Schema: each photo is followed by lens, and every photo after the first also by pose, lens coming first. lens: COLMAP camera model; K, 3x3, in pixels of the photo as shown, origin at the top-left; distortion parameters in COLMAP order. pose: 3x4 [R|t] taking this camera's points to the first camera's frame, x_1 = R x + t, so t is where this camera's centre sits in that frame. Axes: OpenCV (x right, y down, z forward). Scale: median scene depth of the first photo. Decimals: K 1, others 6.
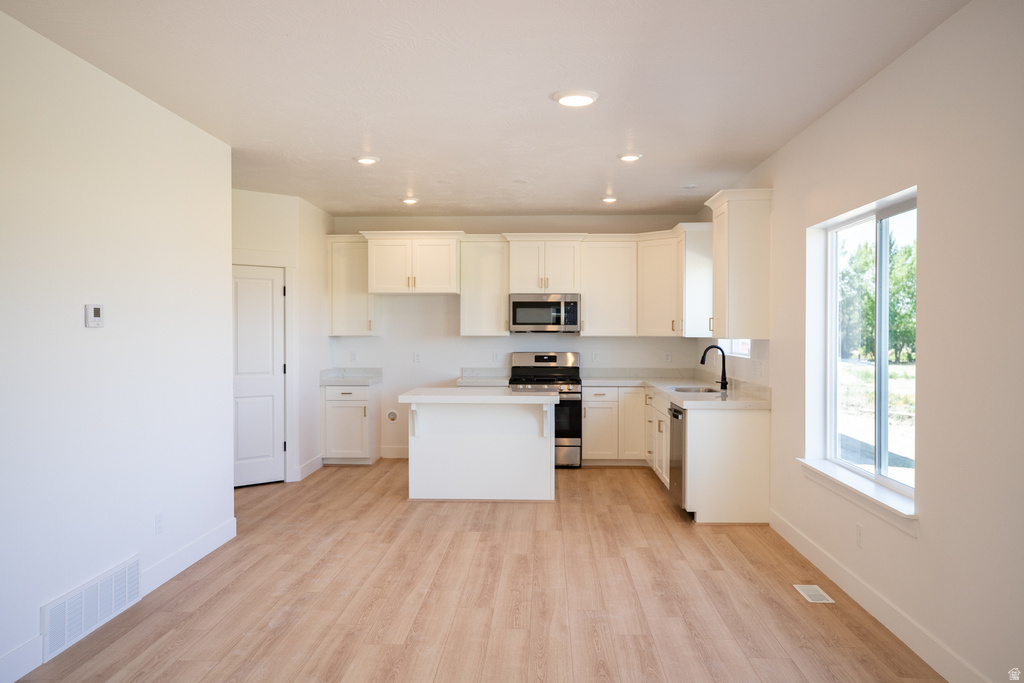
lens RADIAL K [[788.5, 0, 512.0], [0, 788.5, 341.5], [0, 0, 1]] dist [0.014855, 0.005020]
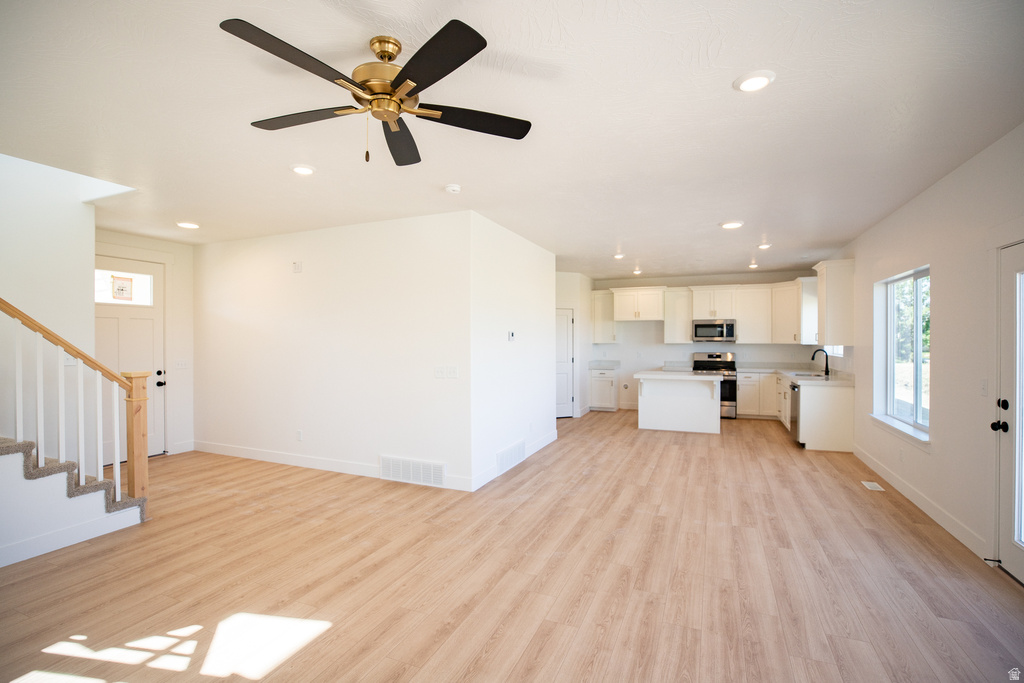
lens RADIAL K [[475.4, 0, 512.0], [0, 475.4, 341.5], [0, 0, 1]] dist [-0.042483, 0.012497]
pose [[0.936289, -0.001014, -0.351229, -0.015995], [-0.002004, 0.999964, -0.008228, -0.002683], [0.351225, 0.008408, 0.936253, -0.224409]]
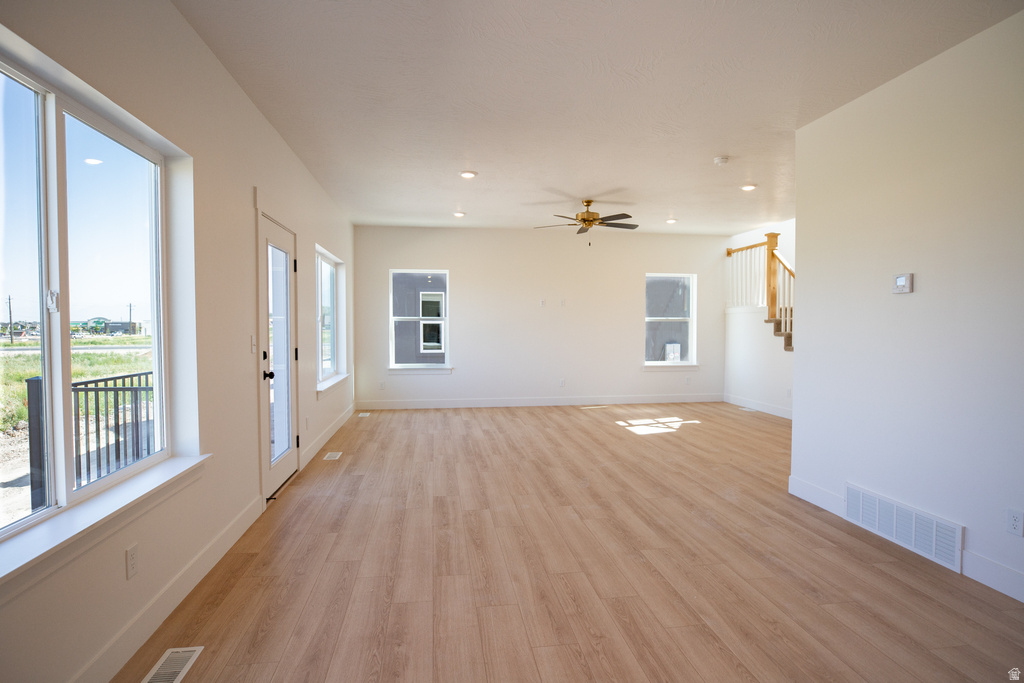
lens RADIAL K [[556.3, 0, 512.0], [0, 556.3, 341.5], [0, 0, 1]] dist [-0.000986, -0.000162]
pose [[-0.982800, 0.005593, -0.184586, 0.136960], [-0.002254, 0.999103, 0.042278, 0.014188], [0.184657, 0.041967, -0.981907, 1.144965]]
